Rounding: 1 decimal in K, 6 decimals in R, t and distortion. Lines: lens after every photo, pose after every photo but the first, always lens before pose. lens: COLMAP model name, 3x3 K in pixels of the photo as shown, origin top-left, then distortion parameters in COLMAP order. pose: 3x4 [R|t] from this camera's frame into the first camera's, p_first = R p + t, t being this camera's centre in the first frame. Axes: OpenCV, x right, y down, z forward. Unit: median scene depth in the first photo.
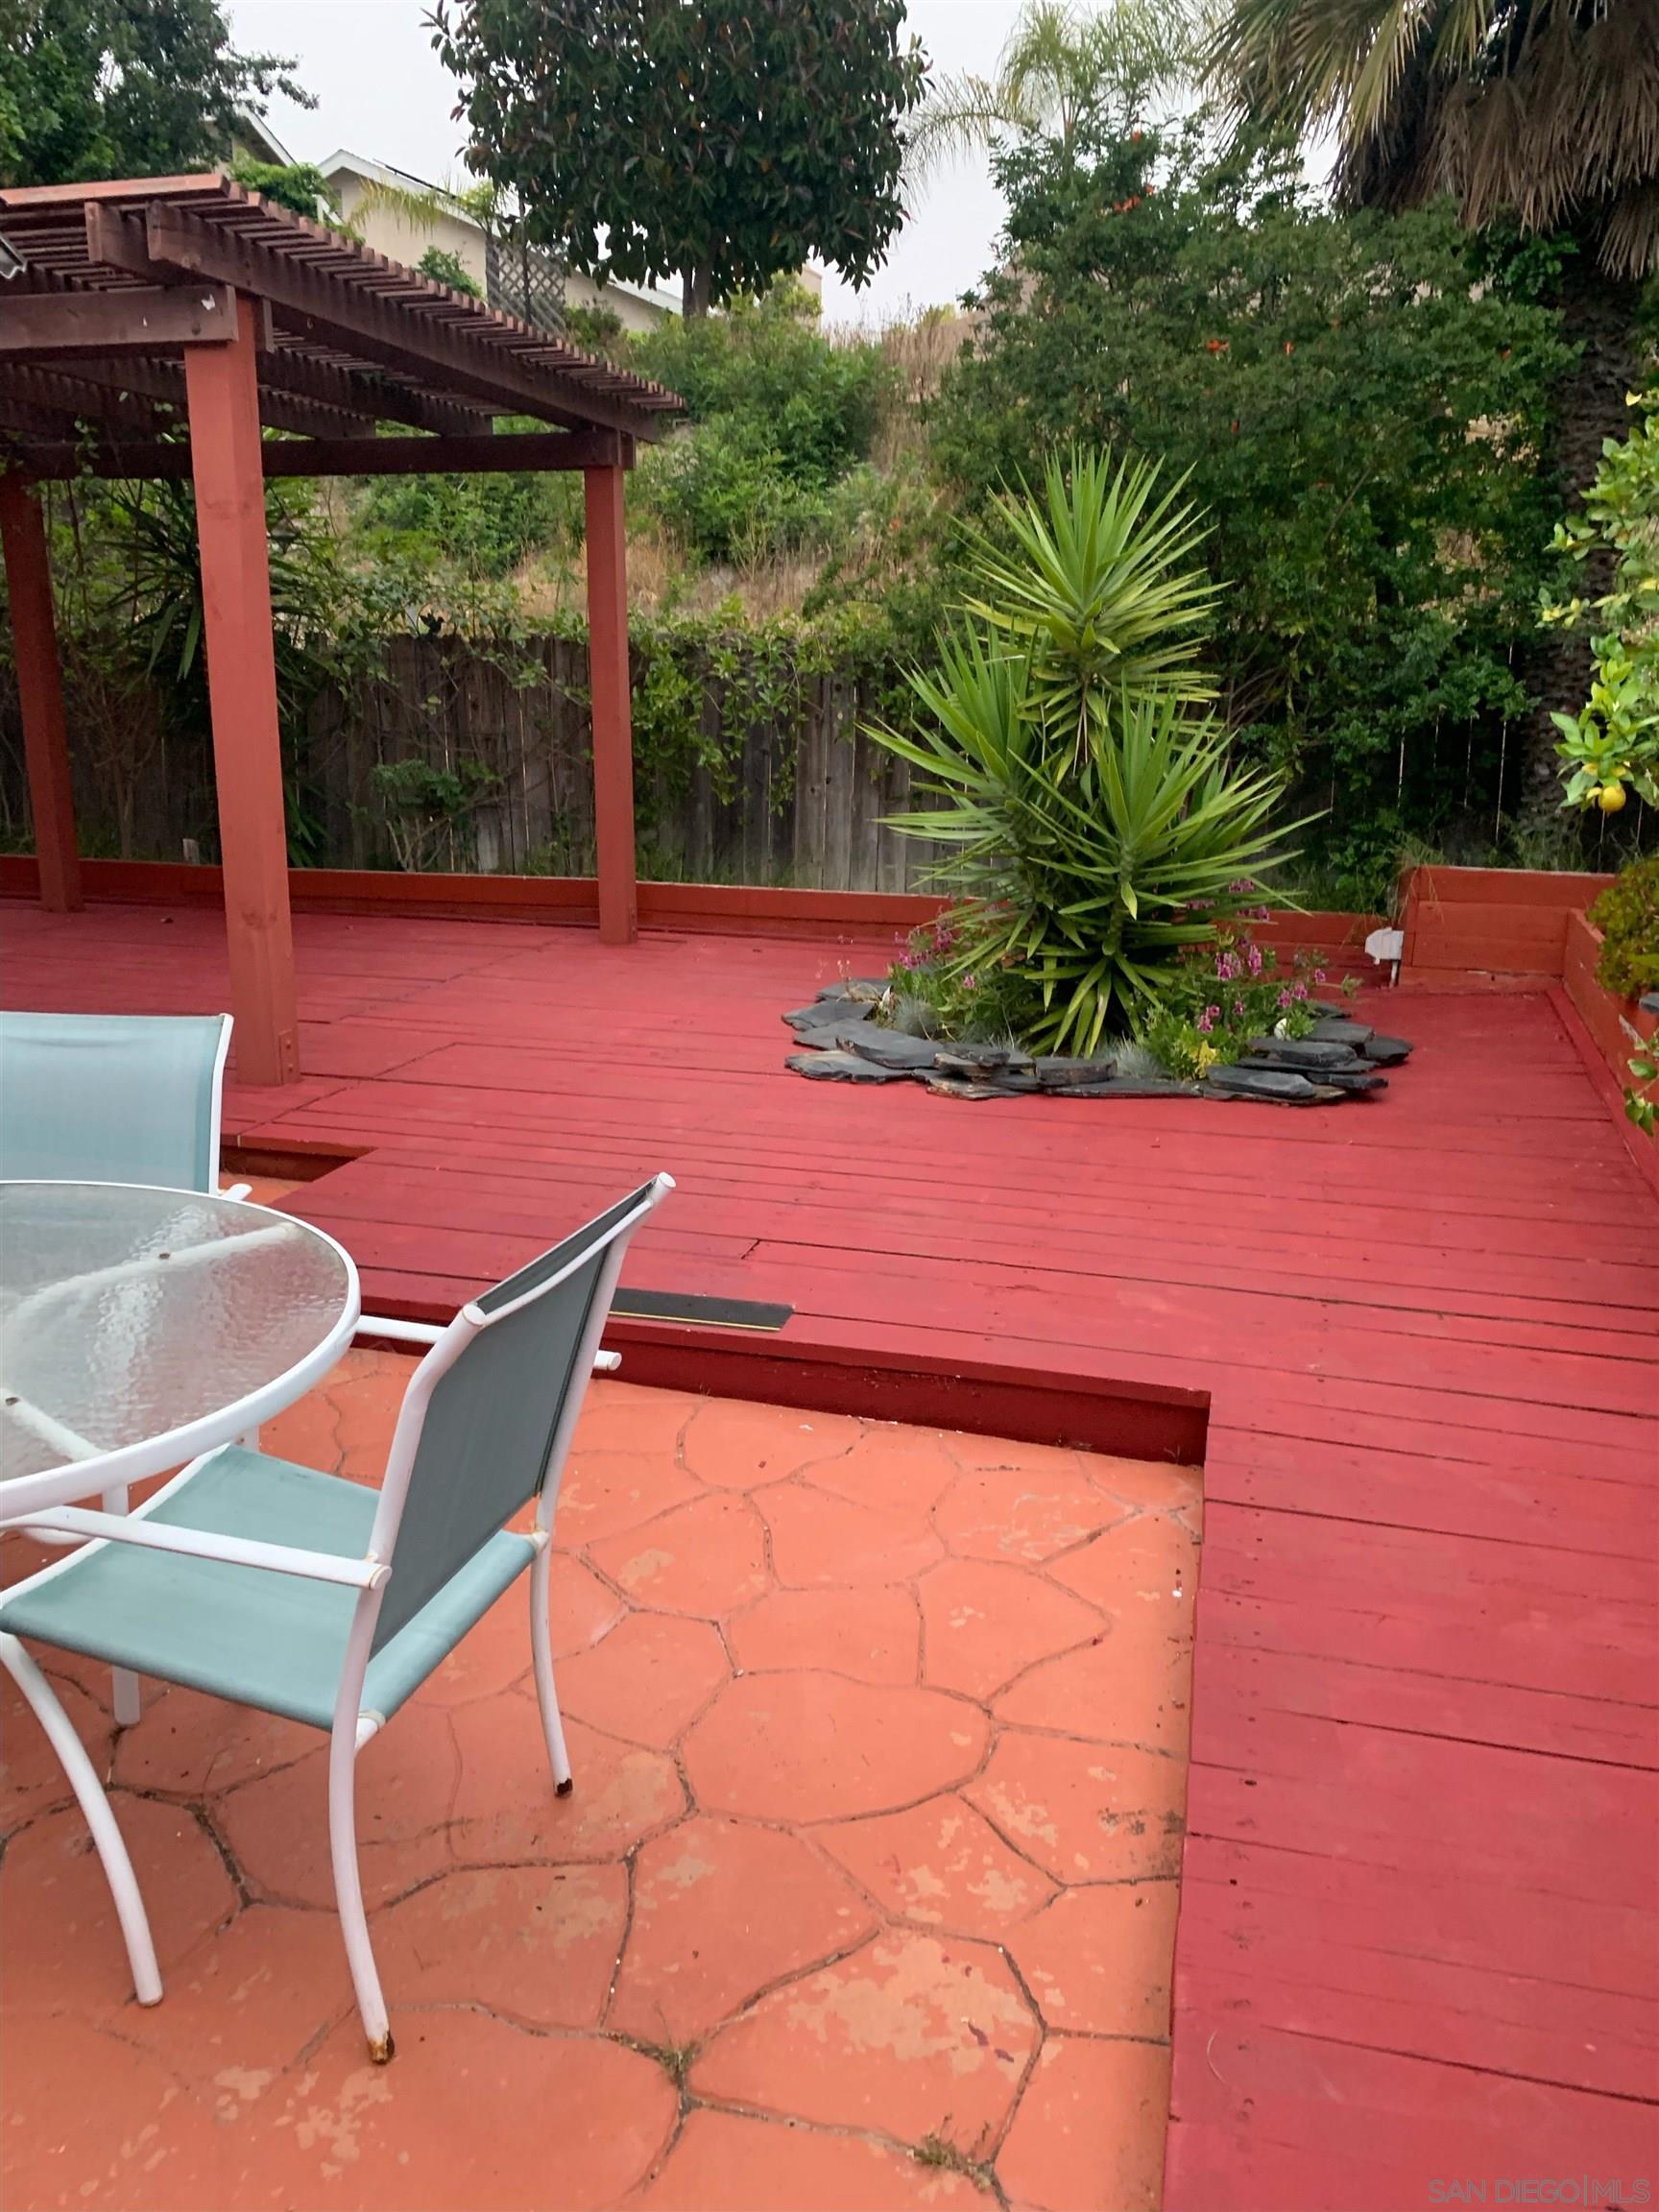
lens RADIAL K [[1722.2, 0, 815.2], [0, 1722.2, 1122.4], [0, 0, 1]] dist [0.006907, -0.003361]
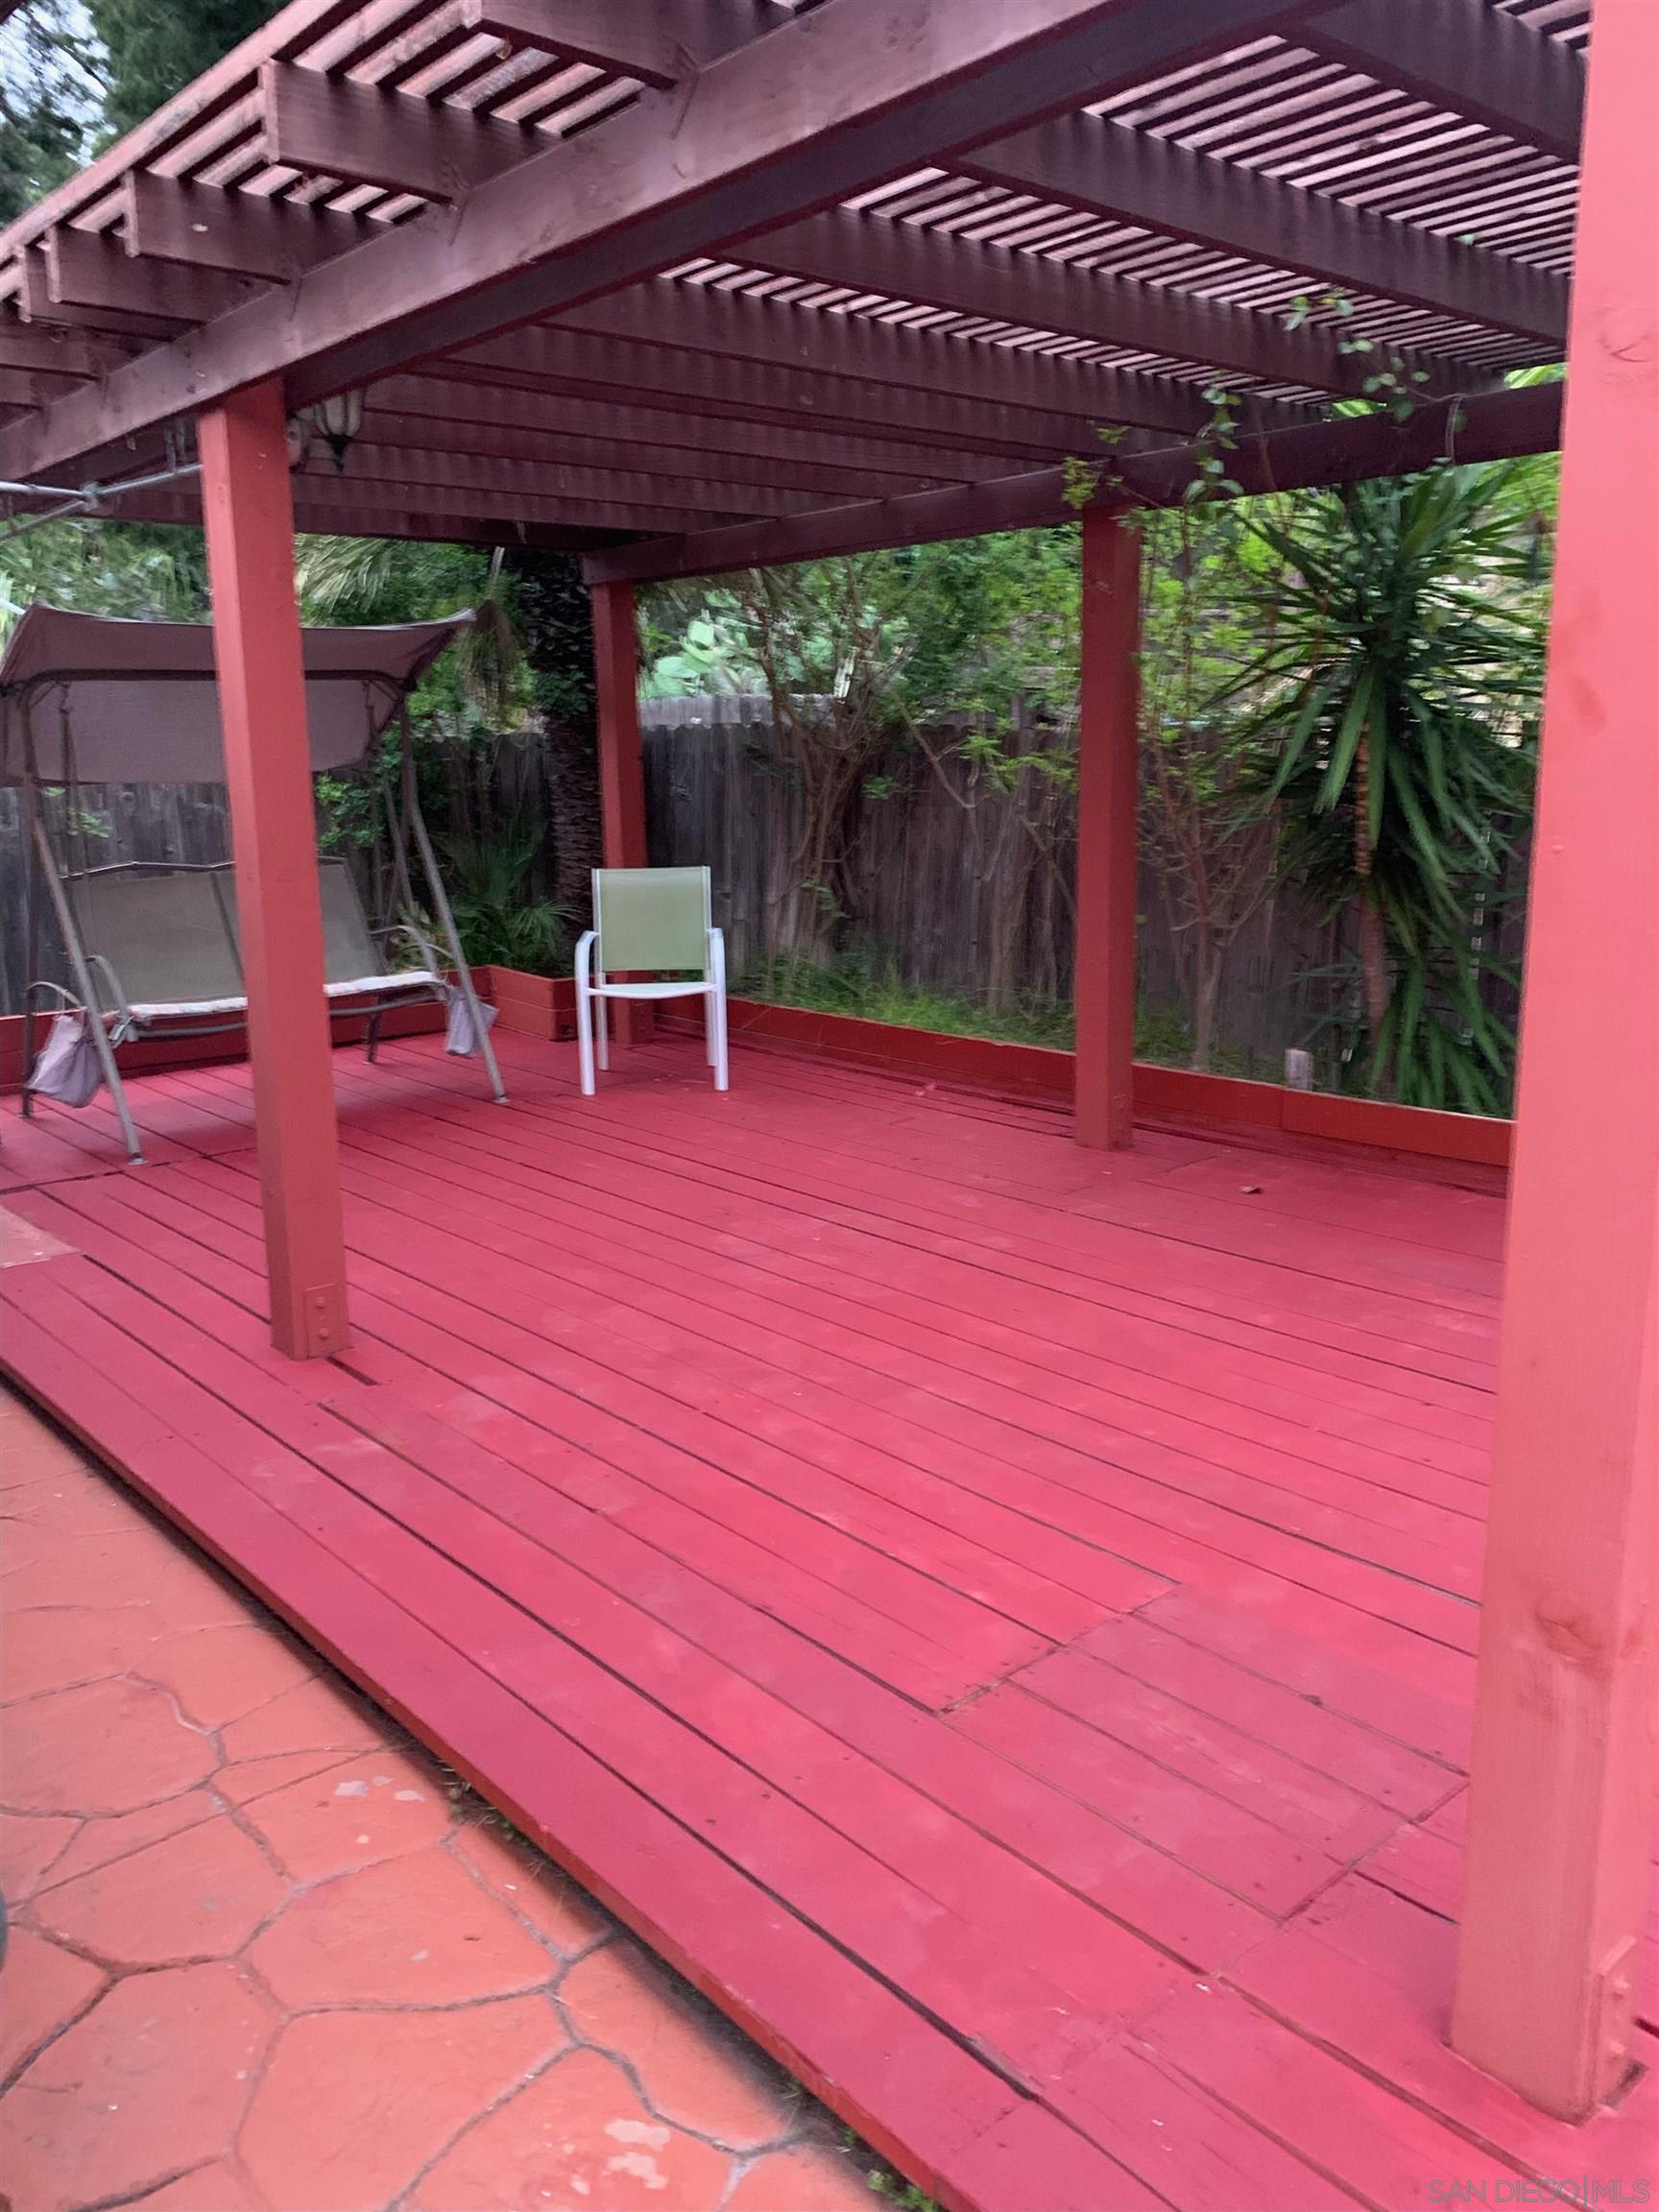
lens RADIAL K [[1722.2, 0, 817.5], [0, 1722.2, 1097.4], [0, 0, 1]] dist [0.006907, -0.003361]
pose [[0.828951, 0.087114, -0.552496, -0.160705], [-0.120898, 0.992352, -0.024924, -0.112074], [0.546099, 0.087456, 0.833143, 0.382729]]
